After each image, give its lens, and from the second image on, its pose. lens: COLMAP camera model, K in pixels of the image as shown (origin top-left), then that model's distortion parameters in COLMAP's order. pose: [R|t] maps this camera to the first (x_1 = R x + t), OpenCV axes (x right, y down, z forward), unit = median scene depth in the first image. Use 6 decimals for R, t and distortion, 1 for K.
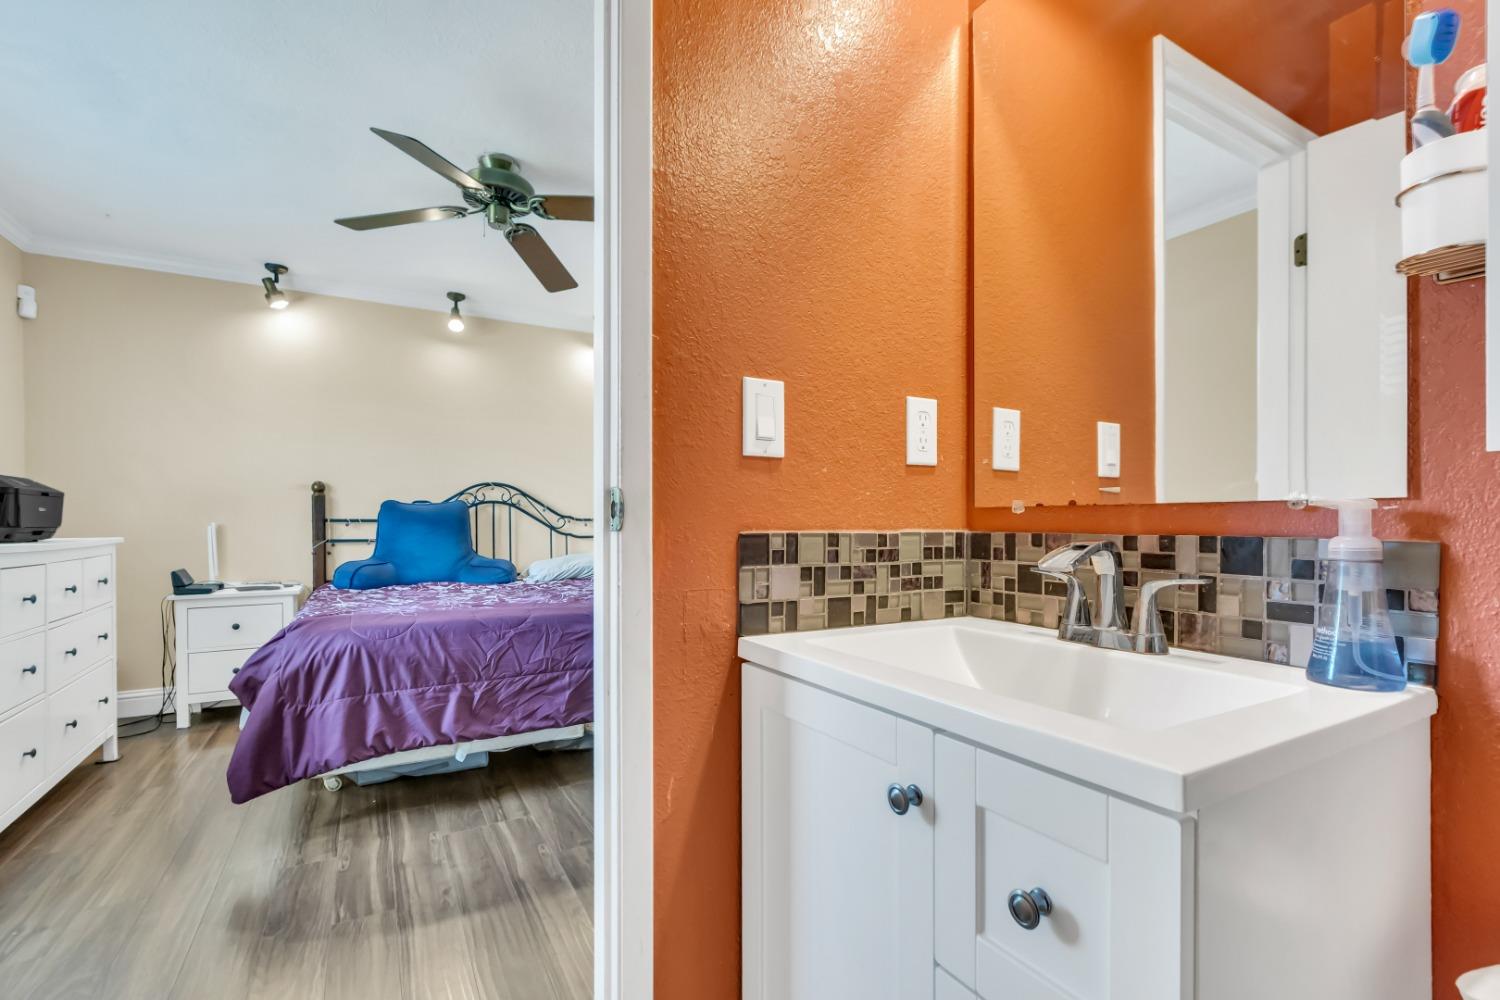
lens RADIAL K [[675.9, 0, 779.1], [0, 675.9, 526.1], [0, 0, 1]] dist [-0.002386, 0.000219]
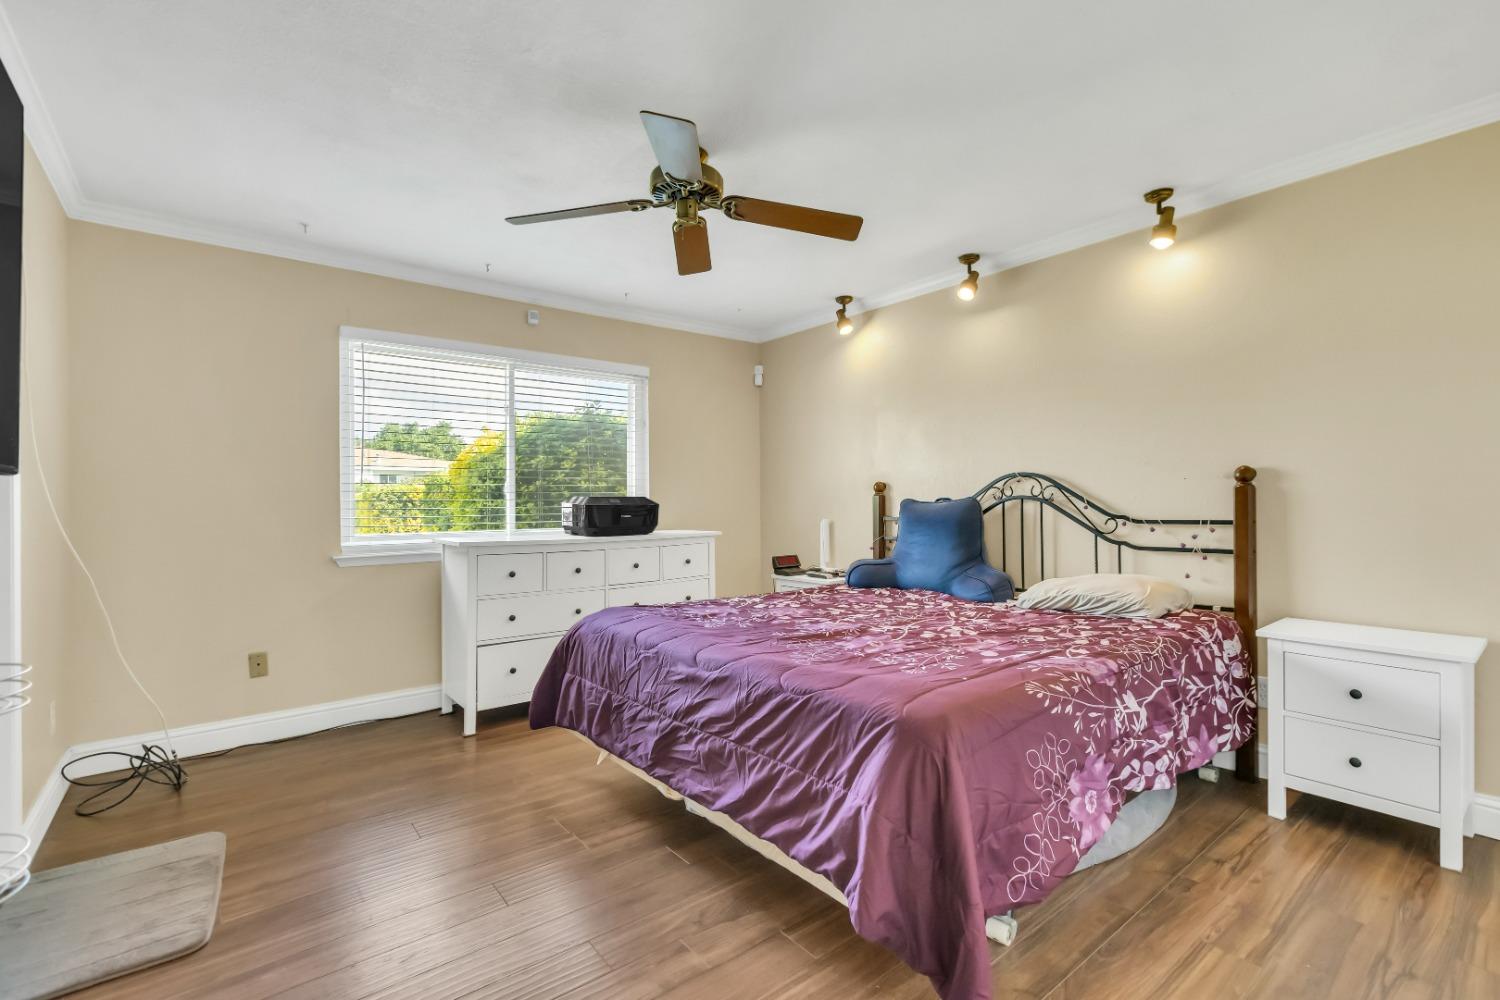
lens RADIAL K [[675.9, 0, 753.3], [0, 675.9, 502.5], [0, 0, 1]] dist [-0.002386, 0.000219]
pose [[0.128910, 0.000029, -0.991656, 0.320433], [0.002418, 0.999997, 0.000344, -0.030872], [0.991653, -0.002443, 0.128909, 0.590156]]
